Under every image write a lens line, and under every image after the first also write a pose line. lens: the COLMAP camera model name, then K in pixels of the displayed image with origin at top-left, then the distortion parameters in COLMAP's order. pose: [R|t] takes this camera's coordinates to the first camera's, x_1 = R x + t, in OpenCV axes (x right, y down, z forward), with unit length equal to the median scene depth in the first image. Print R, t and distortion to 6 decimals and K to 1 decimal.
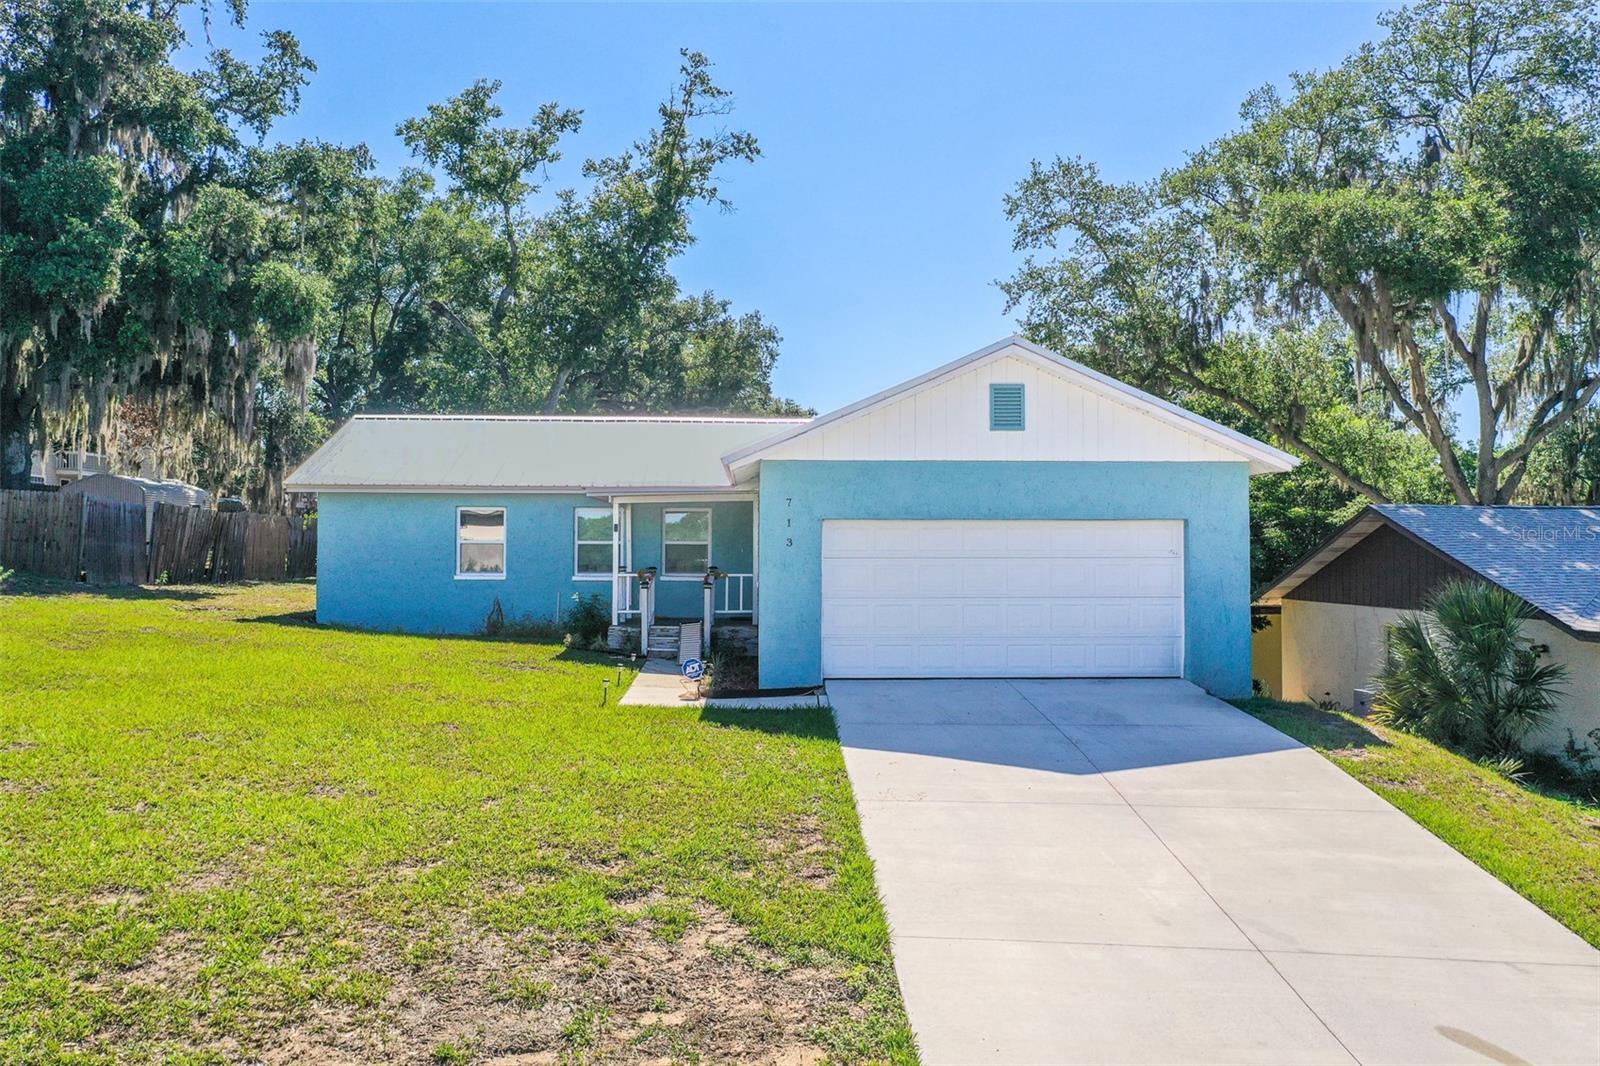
lens RADIAL K [[1254.5, 0, 800.0], [0, 1254.5, 533.0], [0, 0, 1]] dist [0.002259, 0.003285]
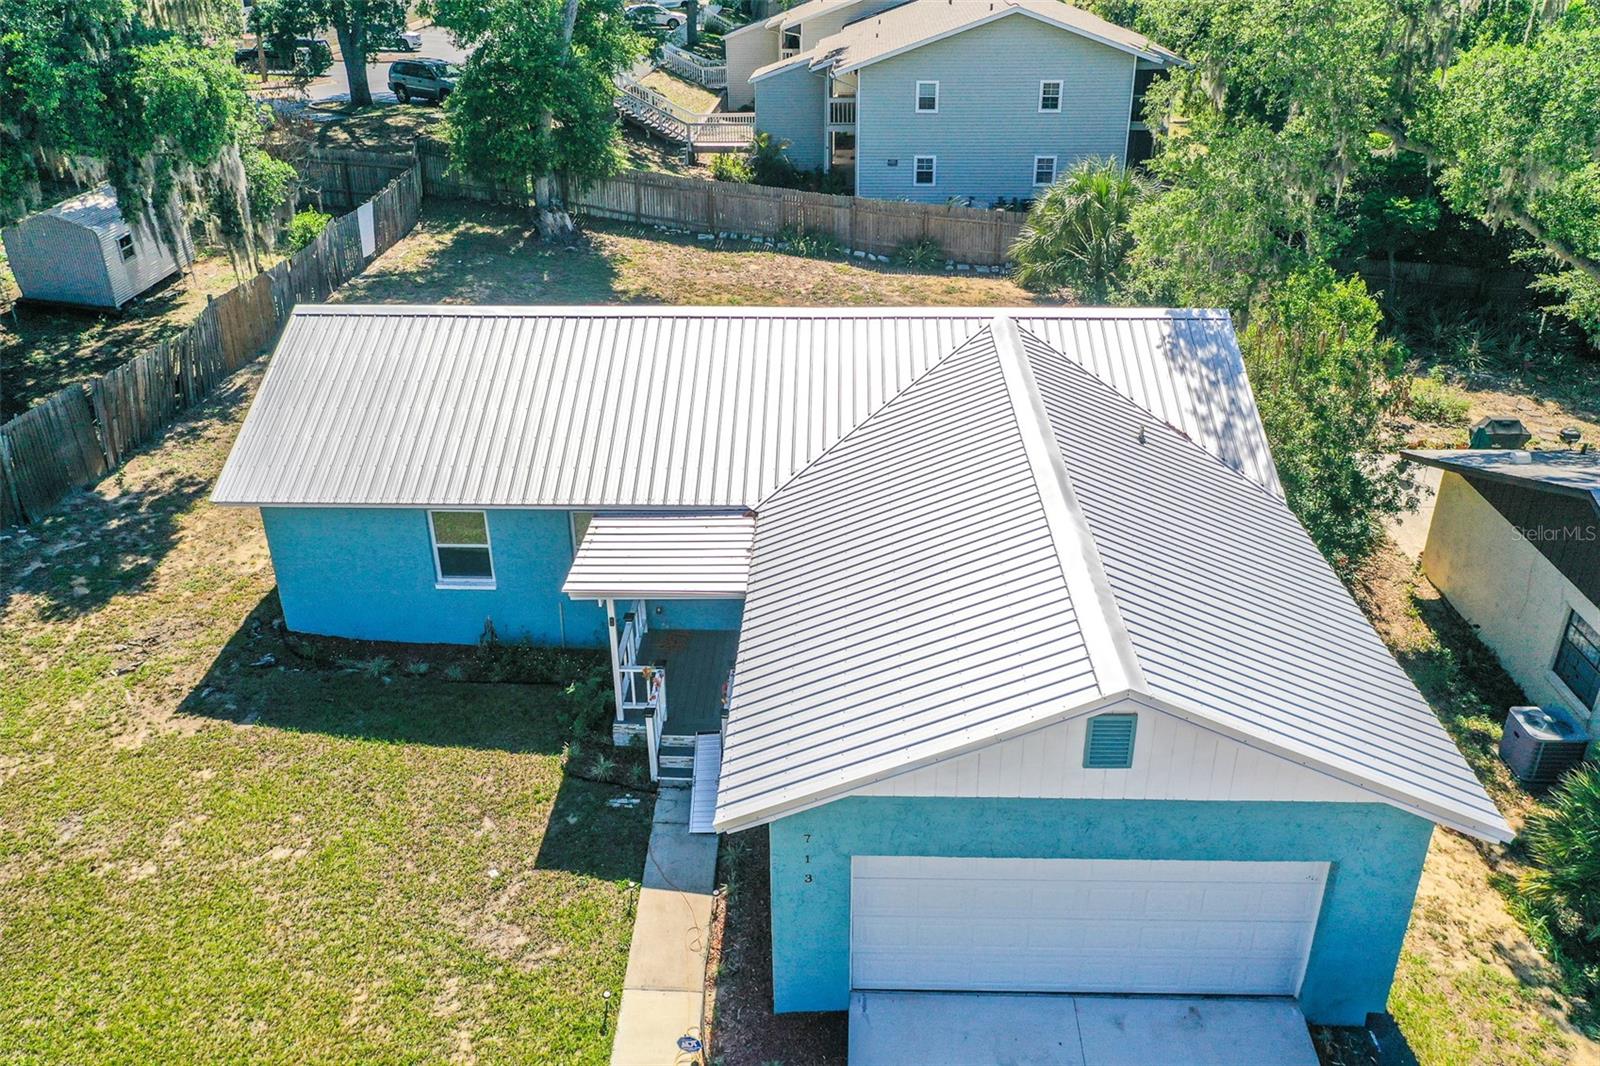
lens RADIAL K [[1254.5, 0, 800.0], [0, 1254.5, 533.0], [0, 0, 1]] dist [0.002259, 0.003285]
pose [[0.997406, 0.019323, -0.069337, 0.017455], [0.016052, 0.879321, 0.475959, -0.266450], [0.070166, -0.475837, 0.876730, 0.201566]]
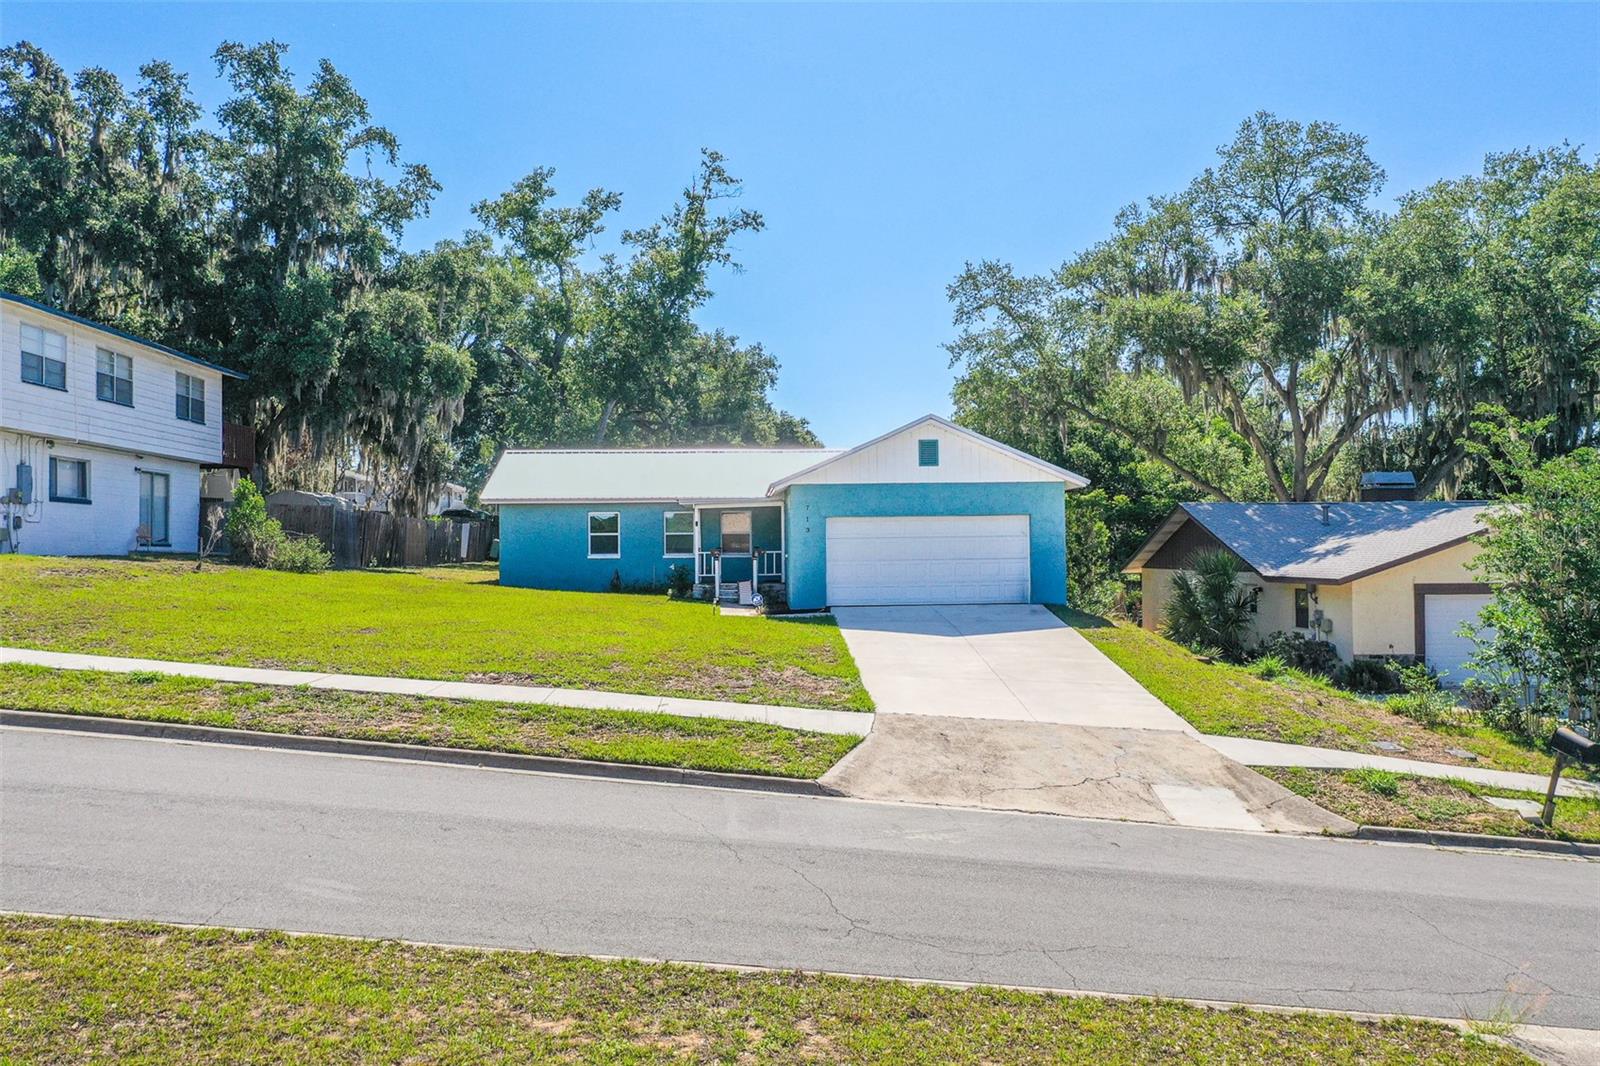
lens RADIAL K [[1254.5, 0, 800.0], [0, 1254.5, 533.0], [0, 0, 1]] dist [0.002259, 0.003285]
pose [[0.999873, -0.012811, 0.009493, -0.017624], [0.012793, 0.999916, 0.001952, 0.003868], [-0.009517, -0.001831, 0.999953, -0.379306]]
